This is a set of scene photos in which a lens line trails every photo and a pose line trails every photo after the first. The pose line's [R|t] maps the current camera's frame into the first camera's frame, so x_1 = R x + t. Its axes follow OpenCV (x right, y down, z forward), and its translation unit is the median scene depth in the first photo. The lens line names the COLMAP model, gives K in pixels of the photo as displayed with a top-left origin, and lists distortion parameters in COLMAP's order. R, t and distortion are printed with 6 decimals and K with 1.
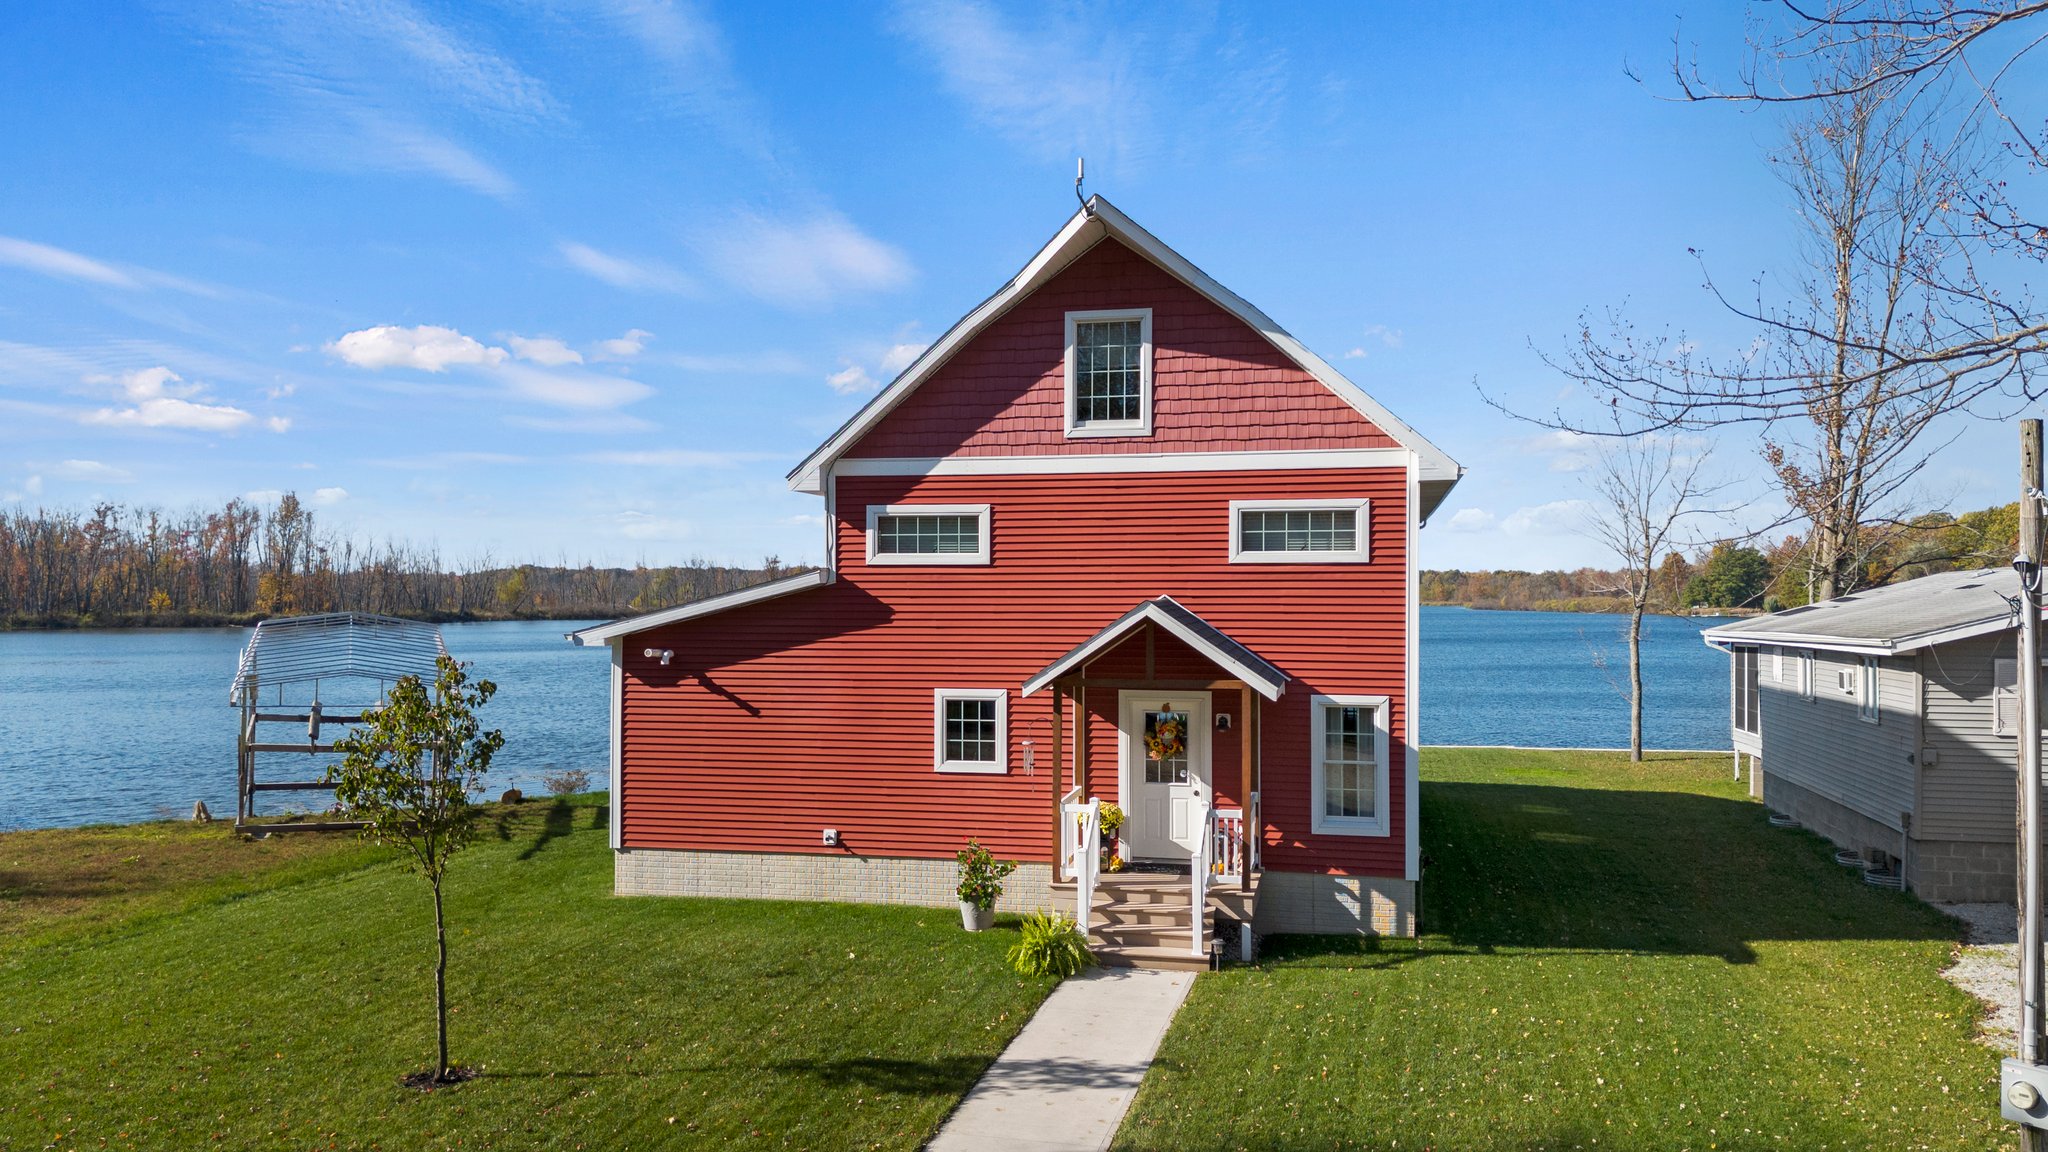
lens RADIAL K [[1531.1, 0, 1014.4], [0, 1531.1, 594.7], [0, 0, 1]] dist [0.085934, -0.114439]
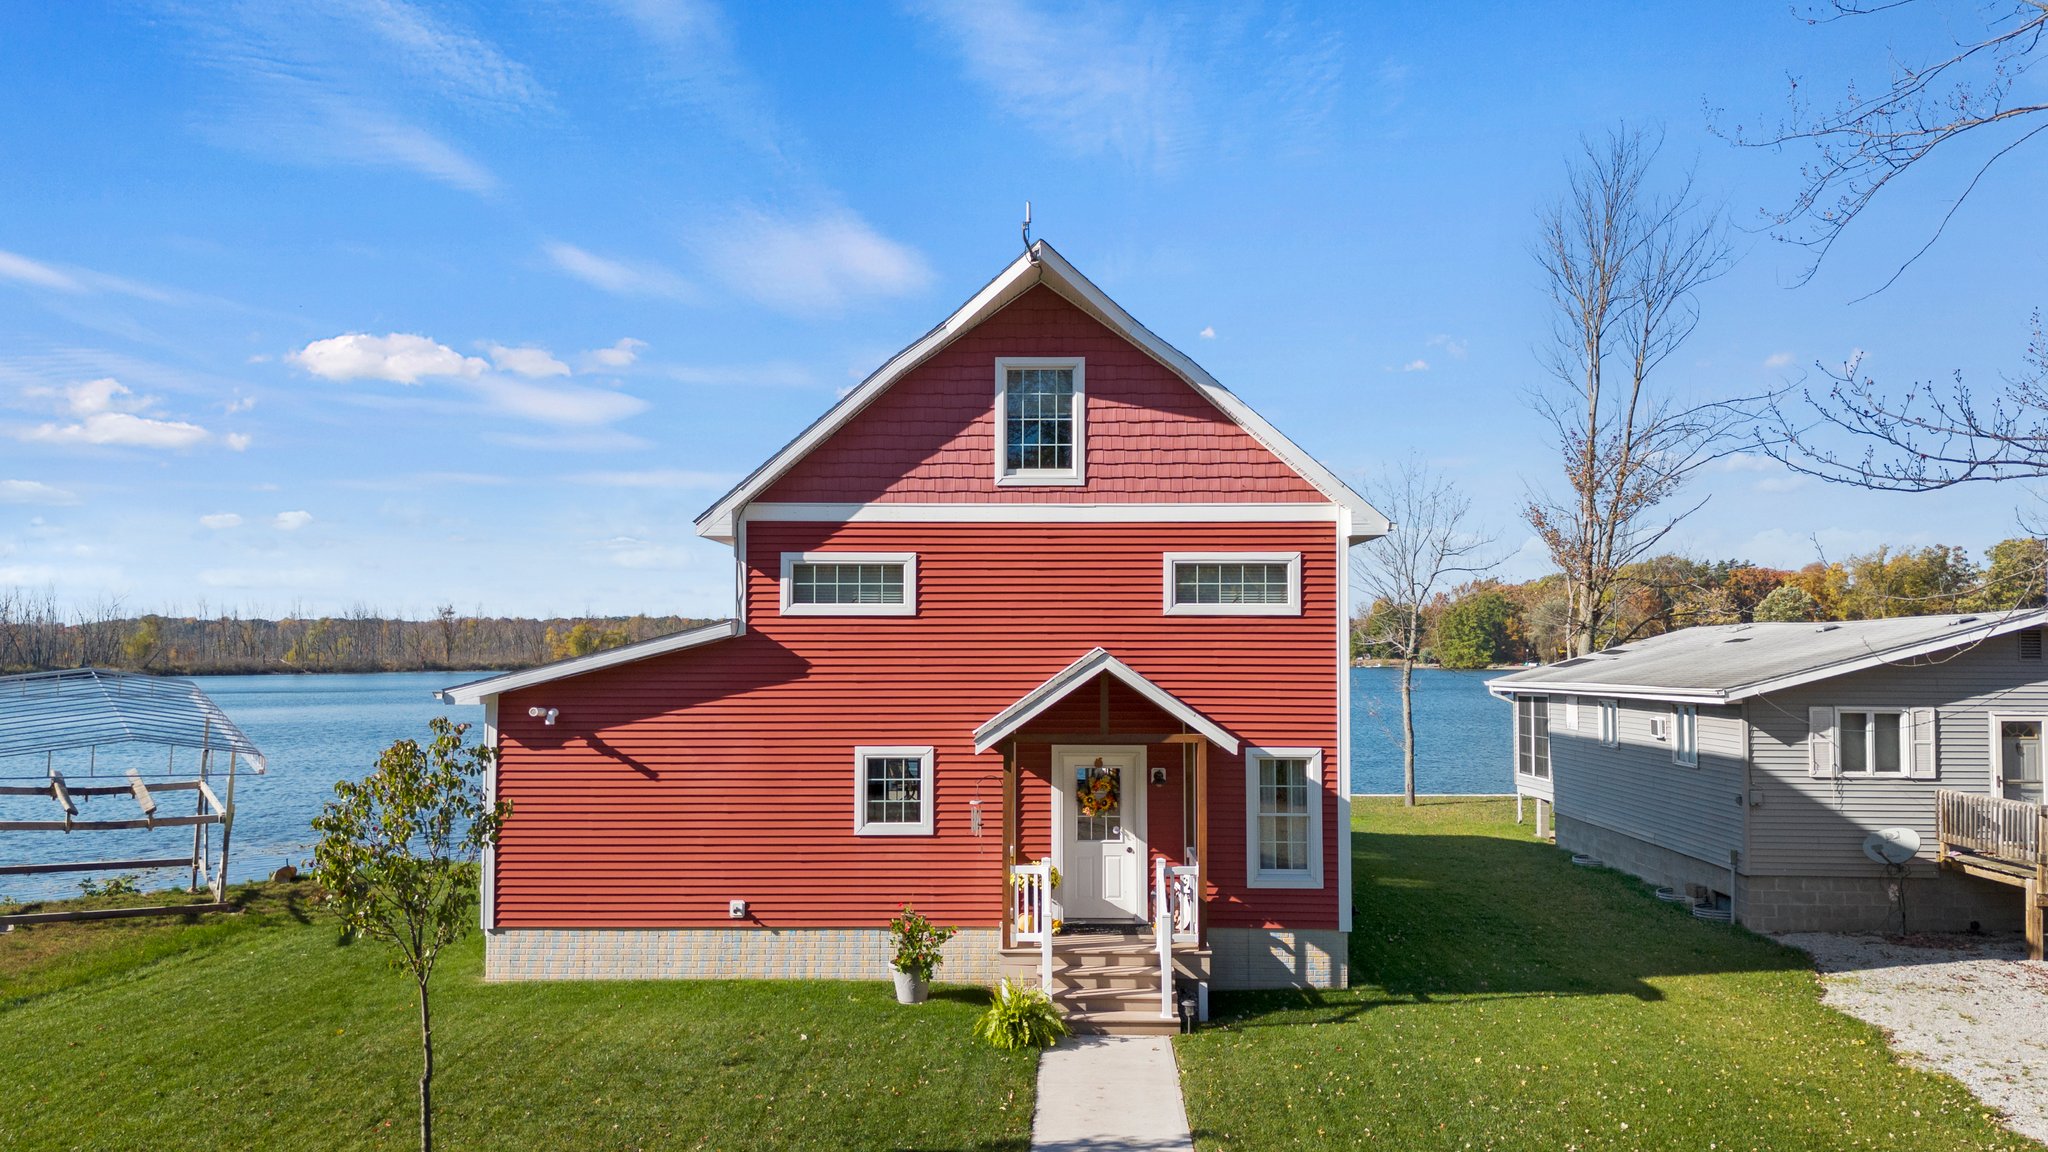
lens RADIAL K [[1538.0, 0, 1022.8], [0, 1538.0, 585.6], [0, 0, 1]] dist [0.079062, -0.098888]
pose [[0.978874, 0.007998, 0.204309, -0.150040], [0.000134, 0.999209, -0.039760, -0.000213], [-0.204465, 0.038947, 0.978099, 0.044268]]
